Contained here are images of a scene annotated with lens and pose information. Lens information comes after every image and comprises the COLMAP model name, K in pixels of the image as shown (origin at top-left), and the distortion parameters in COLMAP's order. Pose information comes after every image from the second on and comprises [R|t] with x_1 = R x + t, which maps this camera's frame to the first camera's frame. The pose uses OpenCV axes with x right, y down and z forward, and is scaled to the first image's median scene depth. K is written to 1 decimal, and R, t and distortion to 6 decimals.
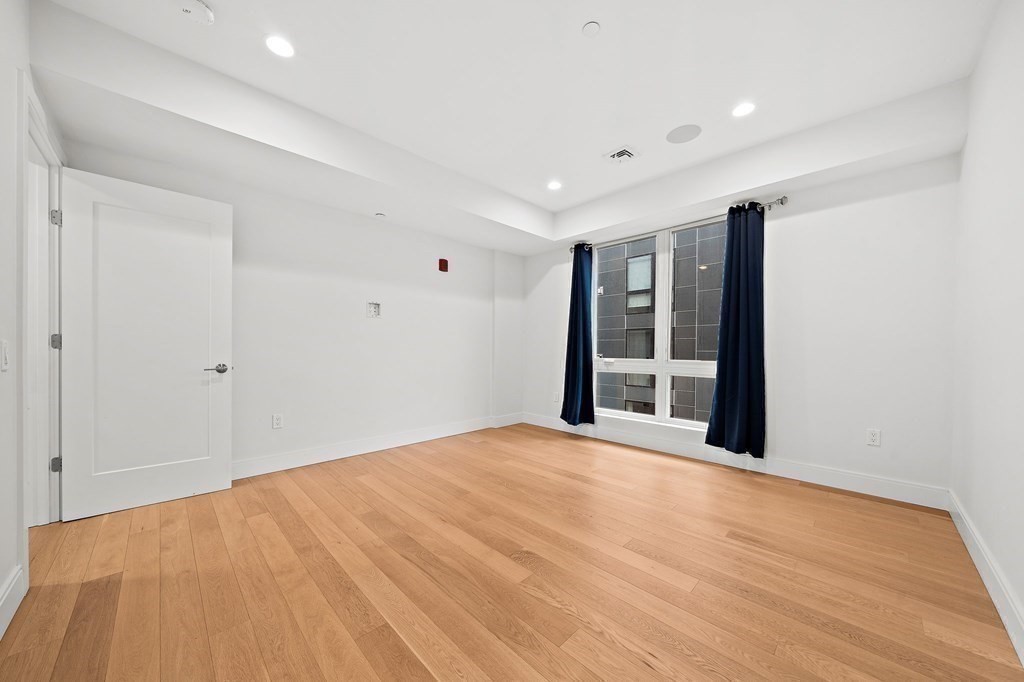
lens RADIAL K [[352.6, 0, 511.2], [0, 352.6, 352.4], [0, 0, 1]] dist [-0.001702, -0.000030]
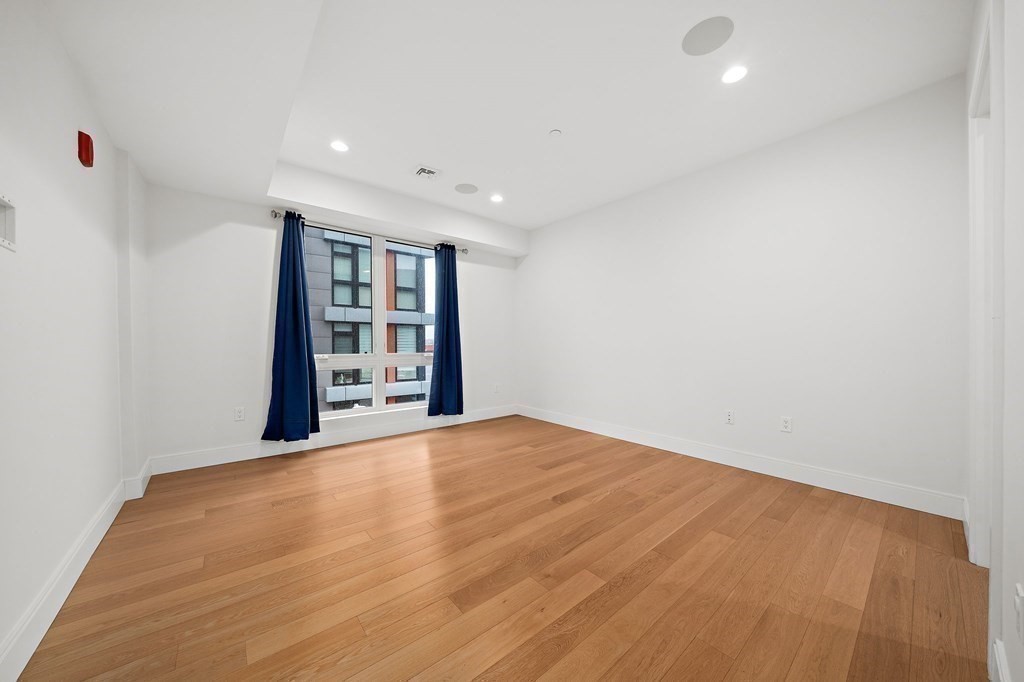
lens RADIAL K [[348.2, 0, 506.0], [0, 348.2, 347.4], [0, 0, 1]] dist [-0.007994, -0.000058]
pose [[0.098911, -0.014164, 0.994995, -0.765064], [0.013776, 0.999822, 0.012863, -0.009213], [-0.995001, 0.012434, 0.099089, 0.634923]]
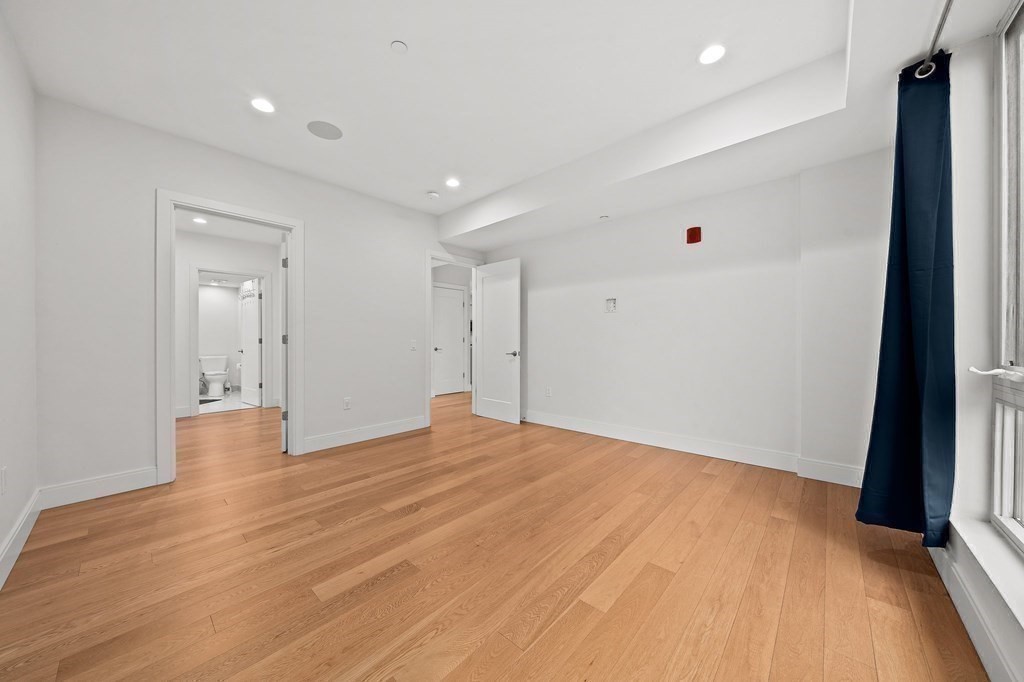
lens RADIAL K [[347.8, 0, 510.9], [0, 347.8, 338.4], [0, 0, 1]] dist [-0.002031, -0.000061]
pose [[0.063915, -0.014465, -0.997850, 0.769737], [-0.004349, 0.999881, -0.014773, -0.003216], [0.997946, 0.005284, 0.063845, 0.753707]]
